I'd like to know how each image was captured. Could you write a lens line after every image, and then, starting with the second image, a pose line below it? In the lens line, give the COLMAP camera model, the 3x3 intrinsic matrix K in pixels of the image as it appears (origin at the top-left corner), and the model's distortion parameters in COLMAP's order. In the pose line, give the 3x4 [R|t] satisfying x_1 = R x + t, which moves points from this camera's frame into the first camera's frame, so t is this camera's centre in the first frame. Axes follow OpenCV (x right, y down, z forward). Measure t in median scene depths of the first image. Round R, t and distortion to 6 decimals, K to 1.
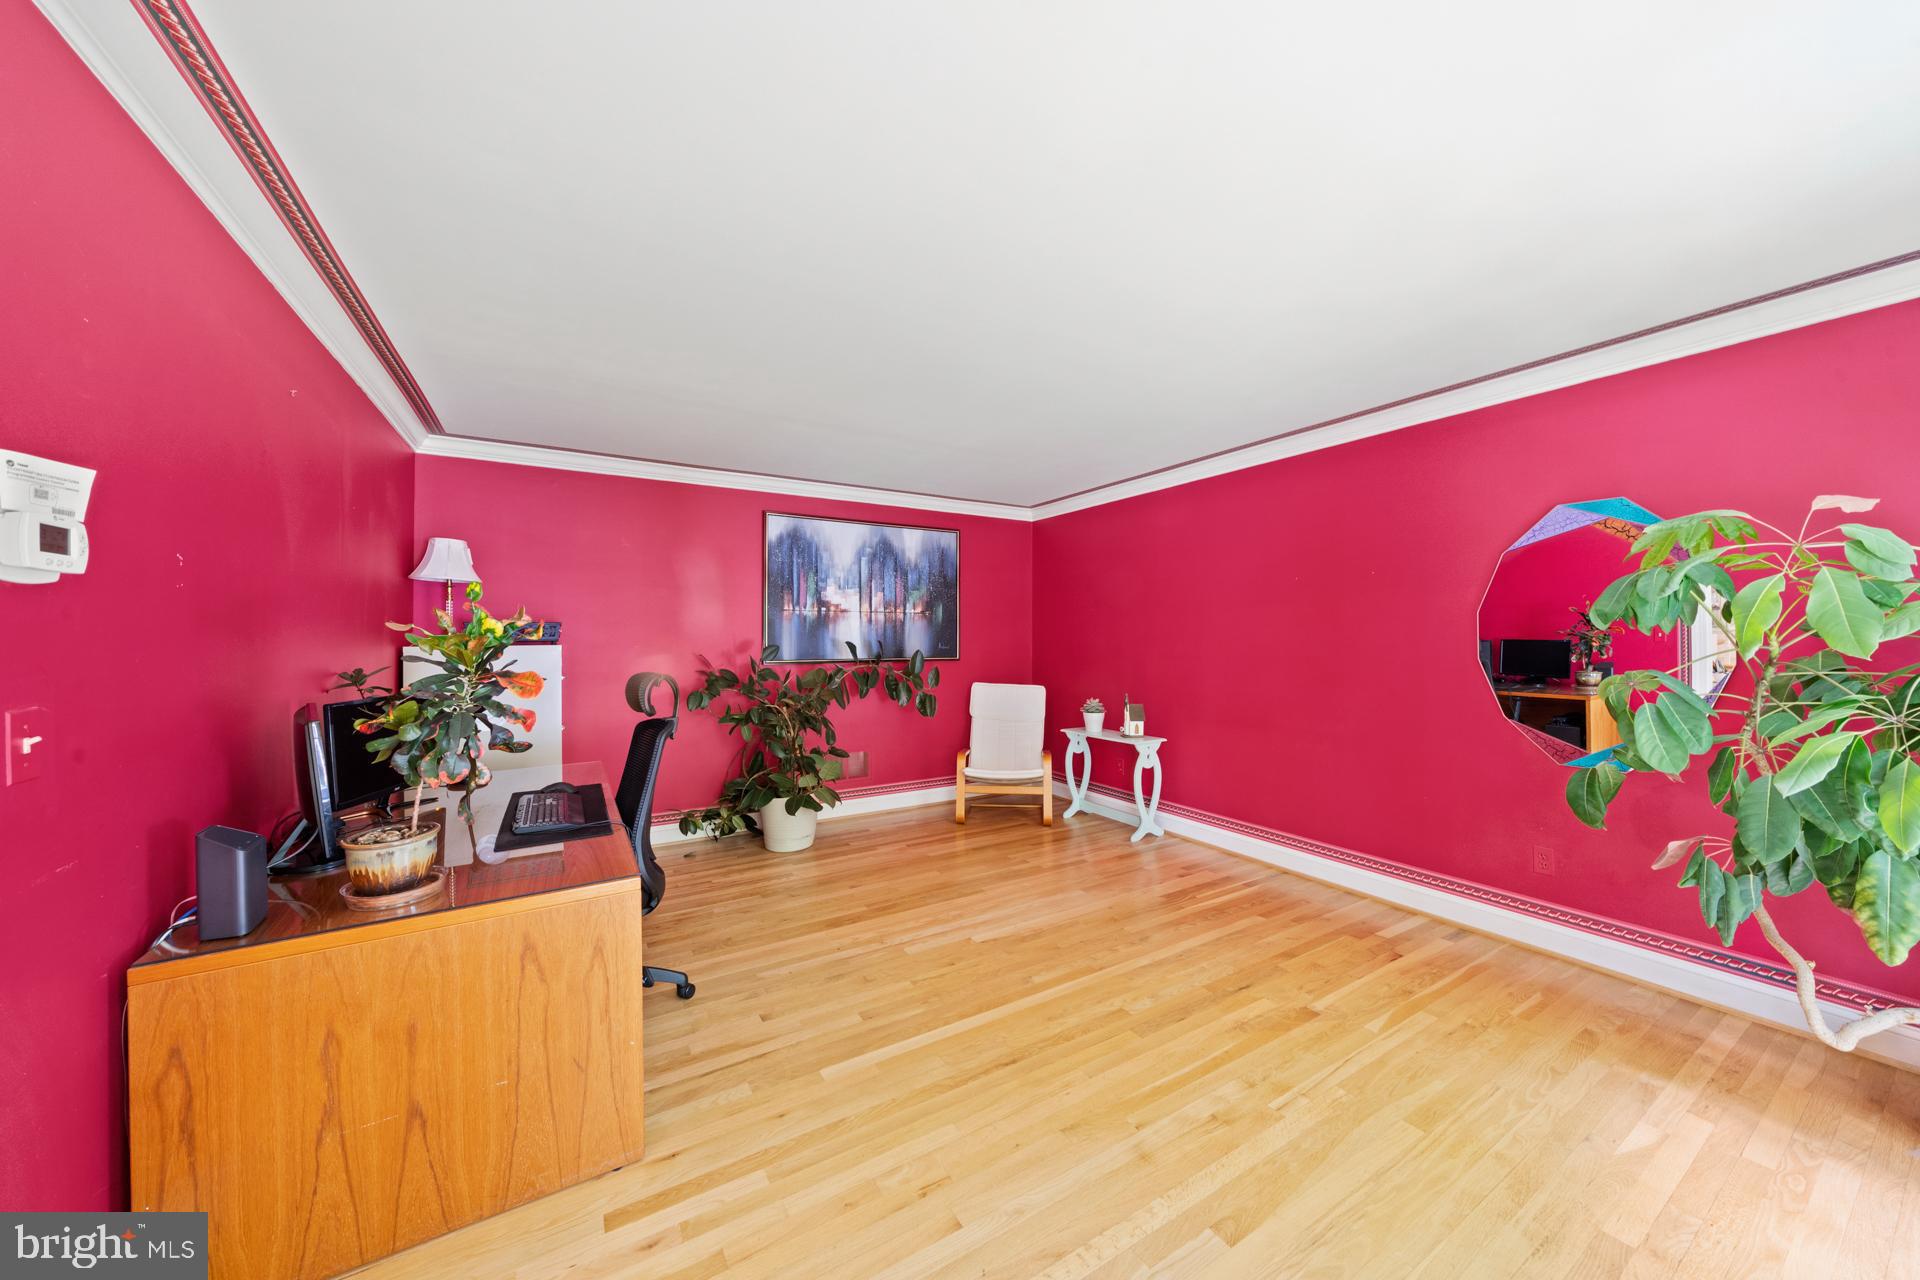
lens RADIAL K [[659.4, 0, 966.0], [0, 659.4, 643.0], [0, 0, 1]] dist [-0.008507, -0.000136]
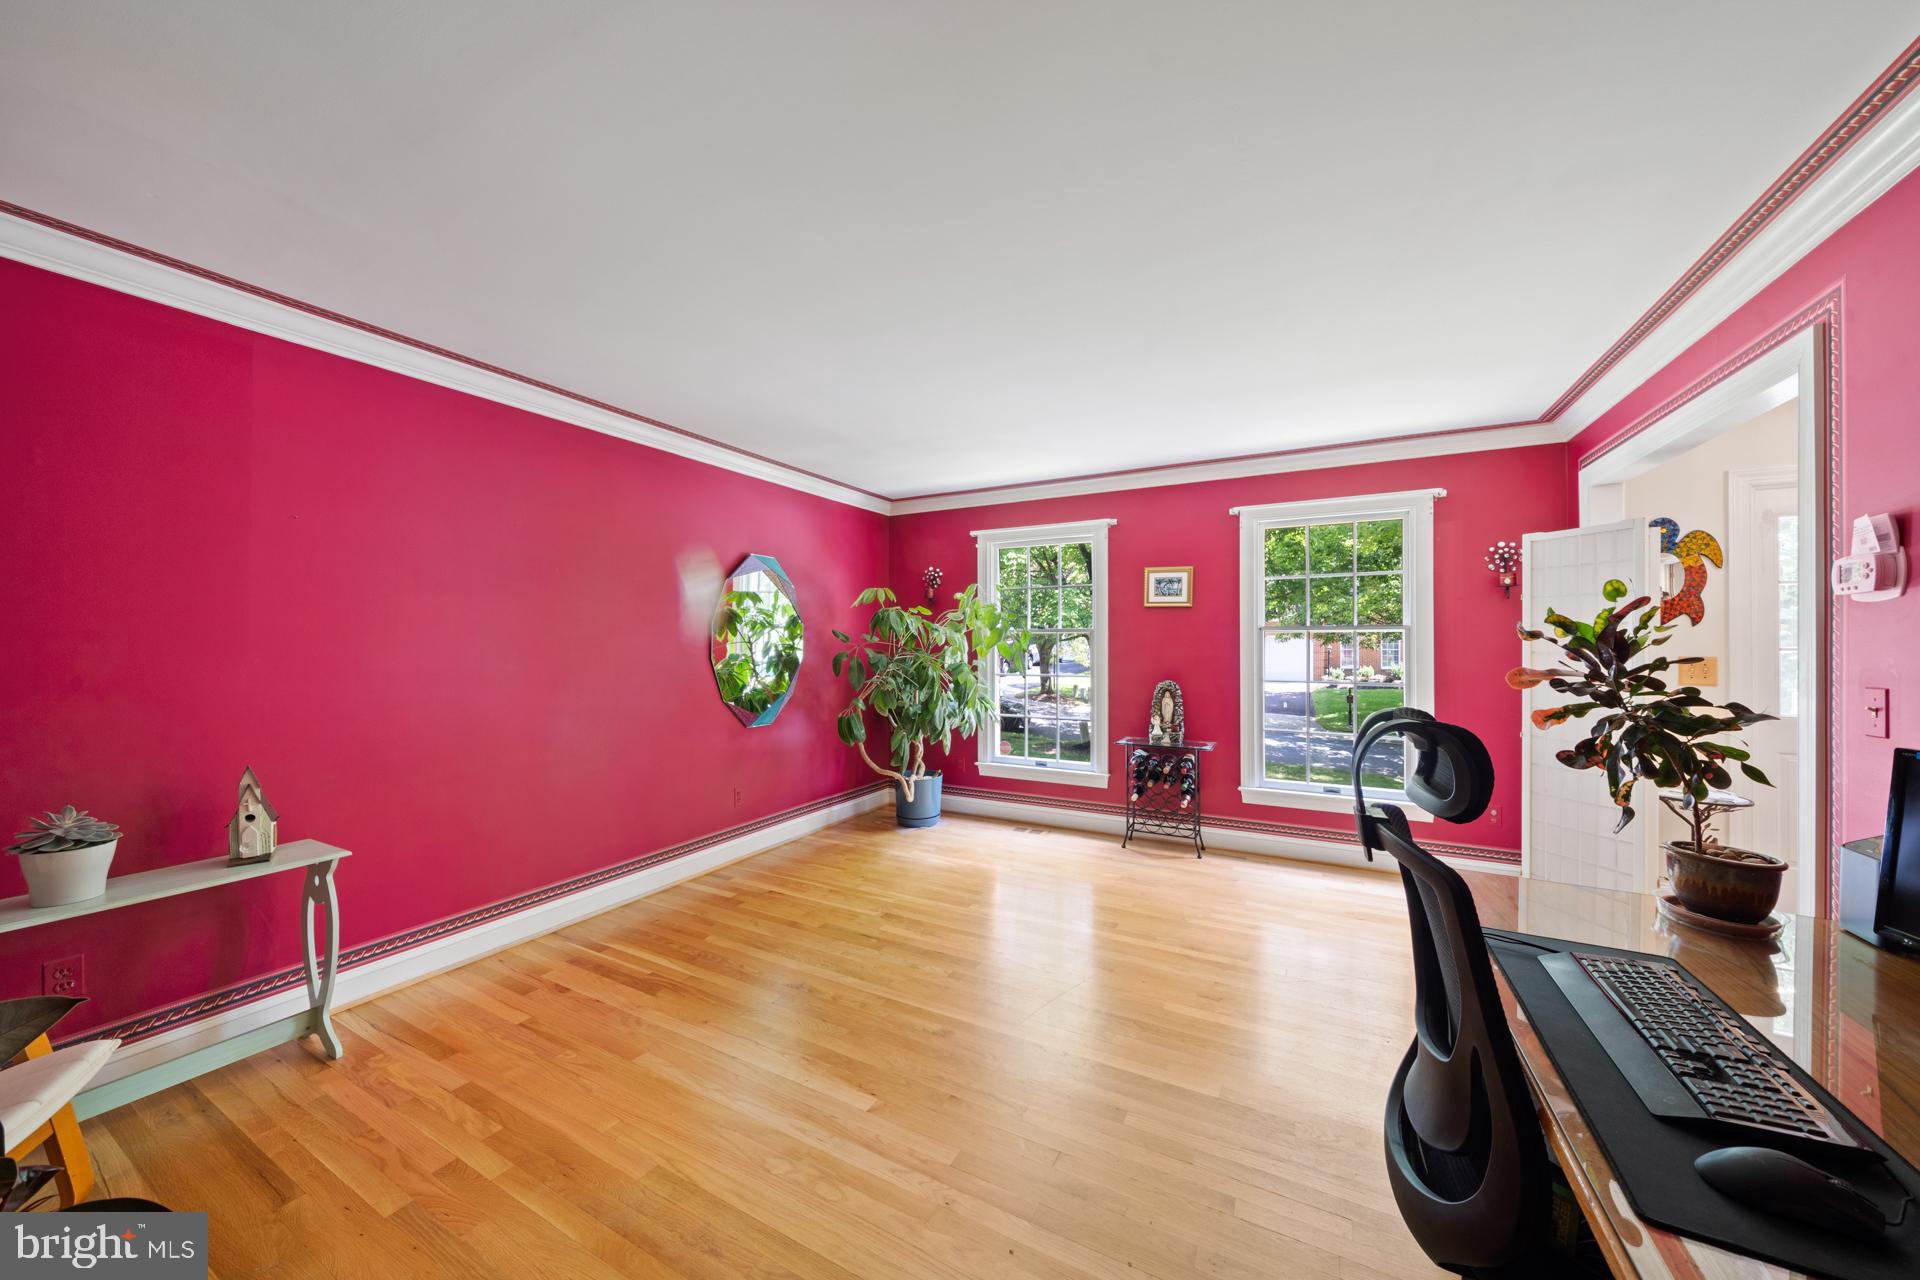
lens RADIAL K [[659.4, 0, 966.0], [0, 659.4, 643.0], [0, 0, 1]] dist [-0.008507, -0.000136]
pose [[-0.518858, -0.001330, 0.854860, -0.592165], [-0.000692, 0.999999, 0.001136, -0.009529], [-0.854860, -0.000002, -0.518858, 1.252613]]
